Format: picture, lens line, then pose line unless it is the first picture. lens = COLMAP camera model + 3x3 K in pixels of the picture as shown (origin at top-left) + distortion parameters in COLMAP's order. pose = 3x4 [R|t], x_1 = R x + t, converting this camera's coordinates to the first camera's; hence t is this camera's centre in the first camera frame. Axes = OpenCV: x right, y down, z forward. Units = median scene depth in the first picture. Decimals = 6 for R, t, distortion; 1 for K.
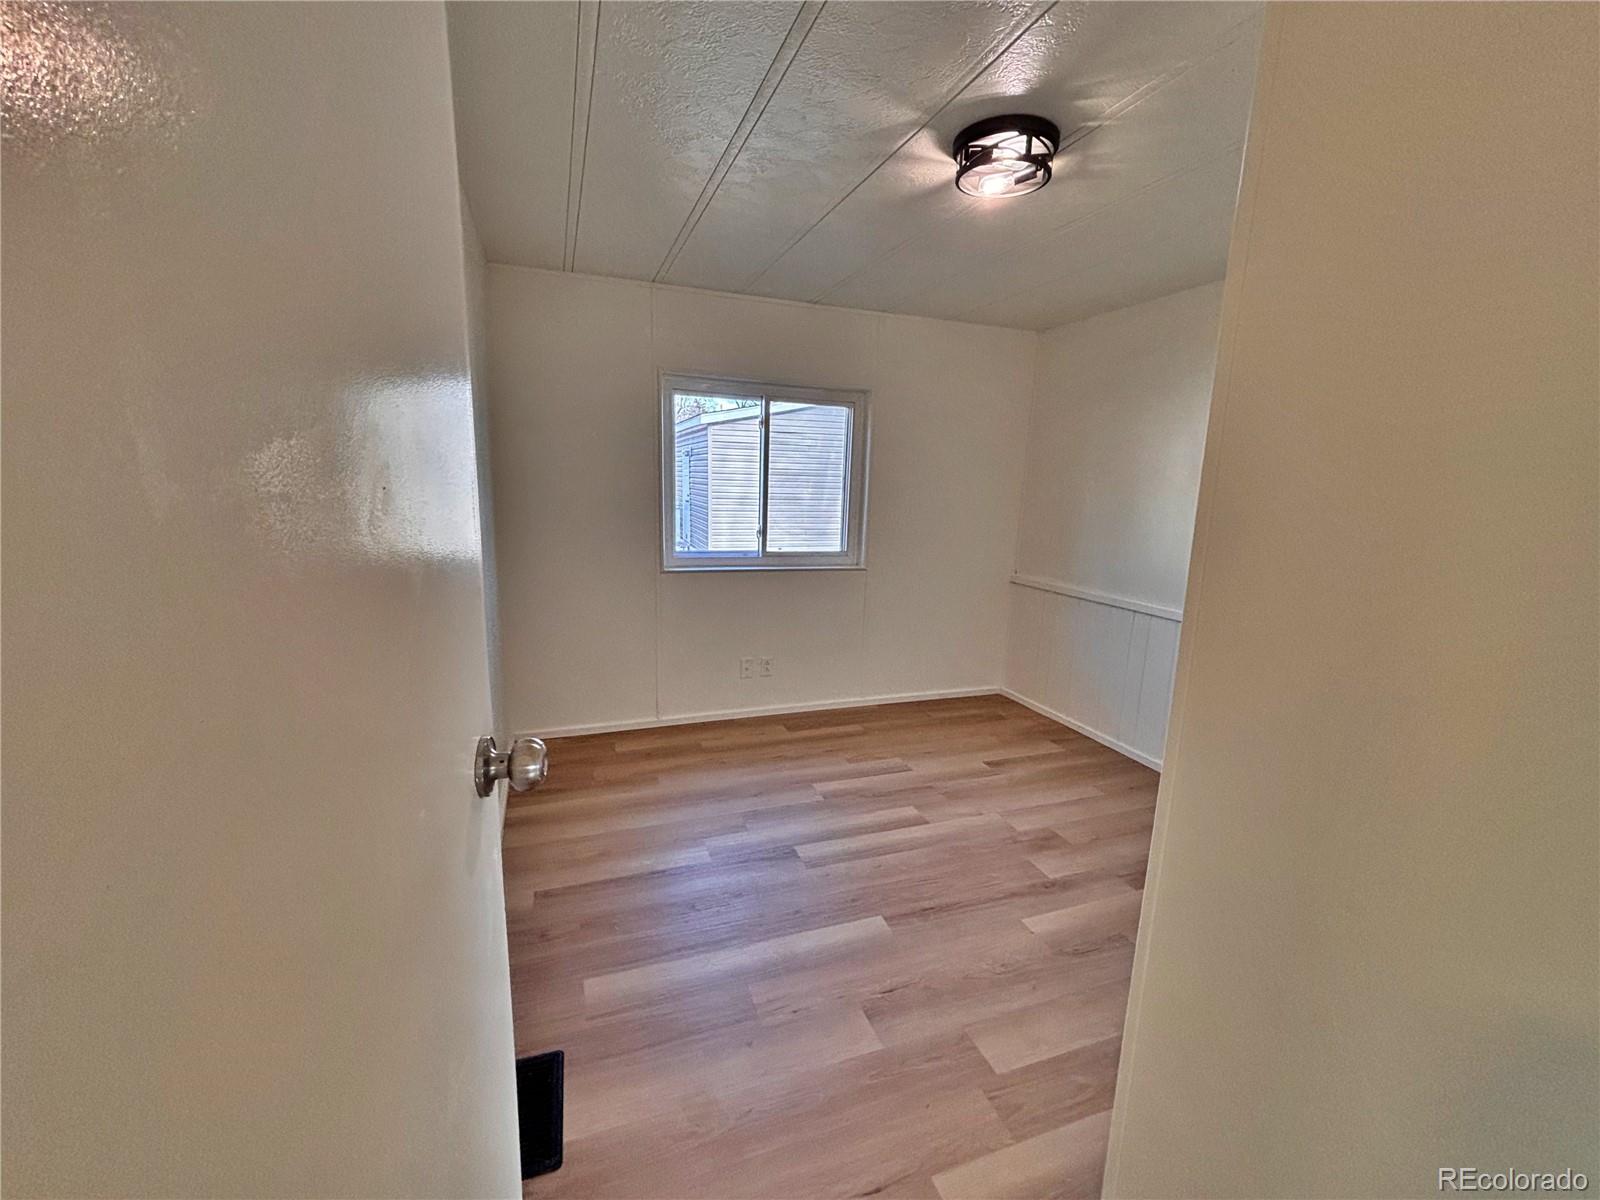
lens RADIAL K [[647.3, 0, 797.1], [0, 647.3, 597.7], [0, 0, 1]] dist [-0.000908, 0.000308]
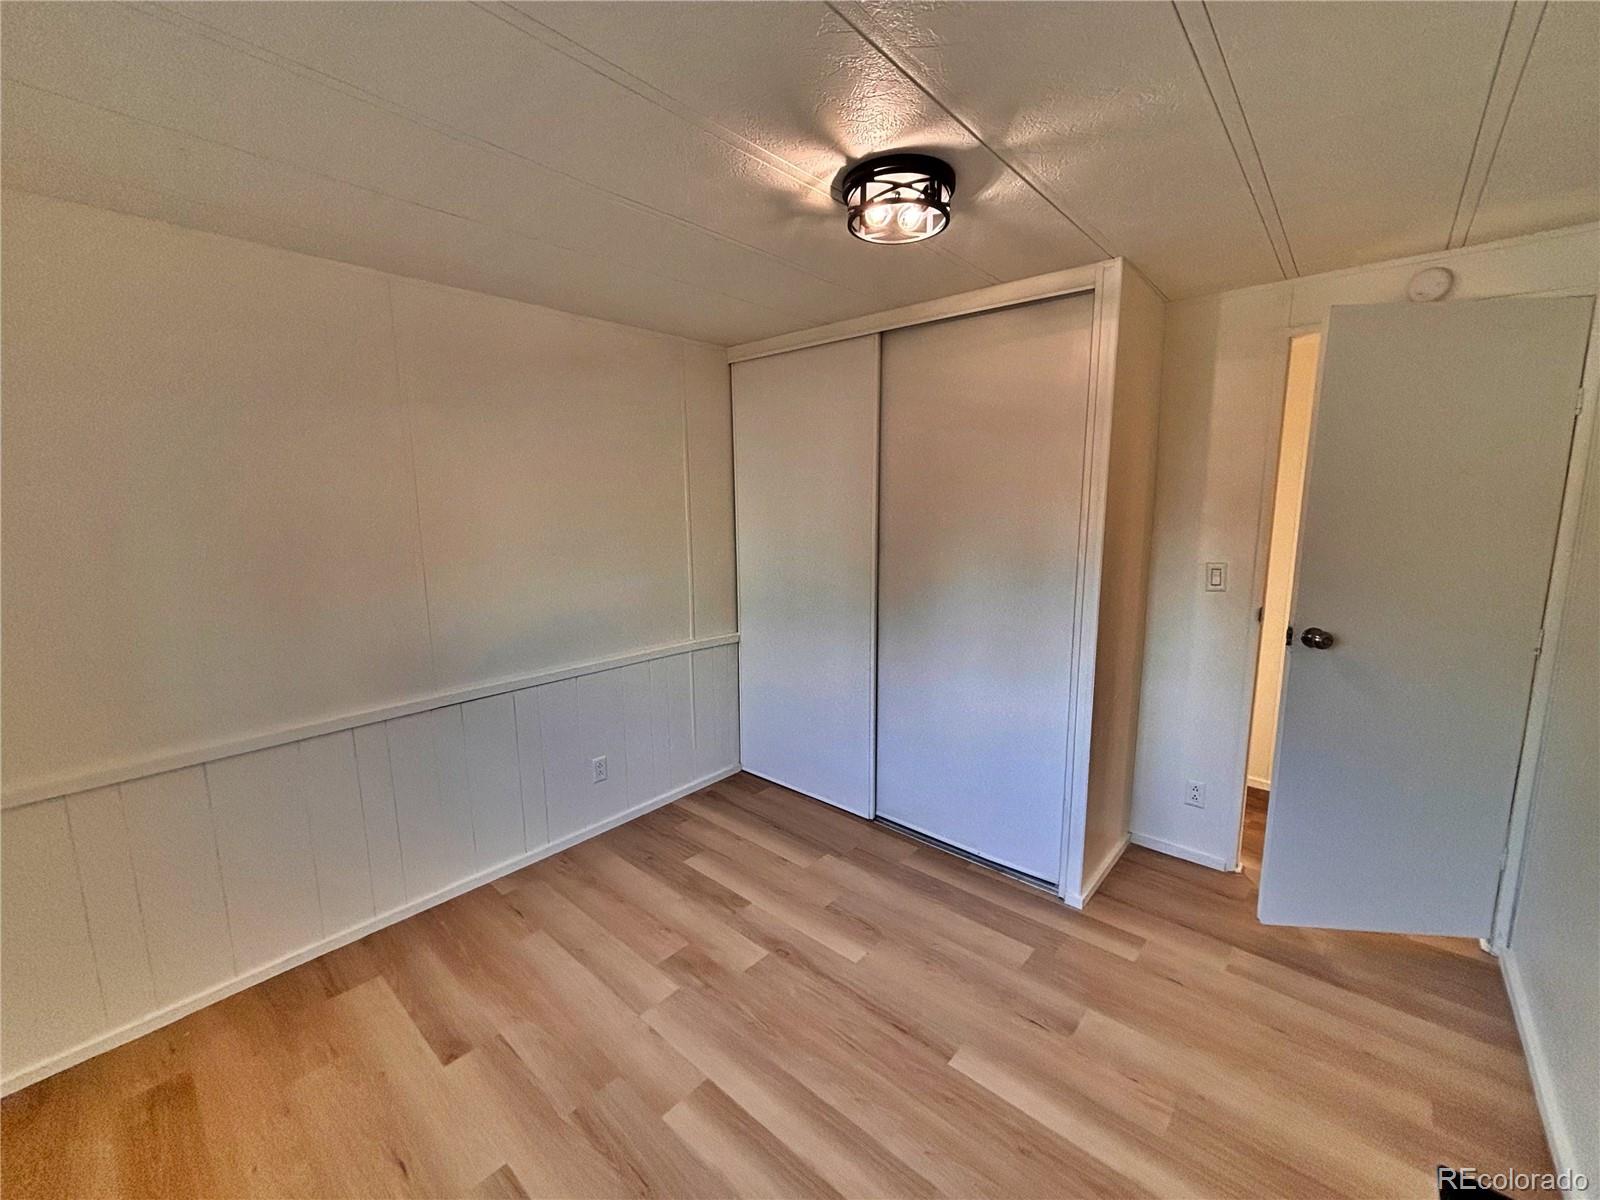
lens RADIAL K [[647.3, 0, 797.1], [0, 647.3, 597.7], [0, 0, 1]] dist [-0.000908, 0.000308]
pose [[-0.474474, -0.155922, 0.866350, -0.342906], [0.159621, 0.952632, 0.258870, -0.278701], [-0.865676, 0.261115, -0.427111, 1.150631]]
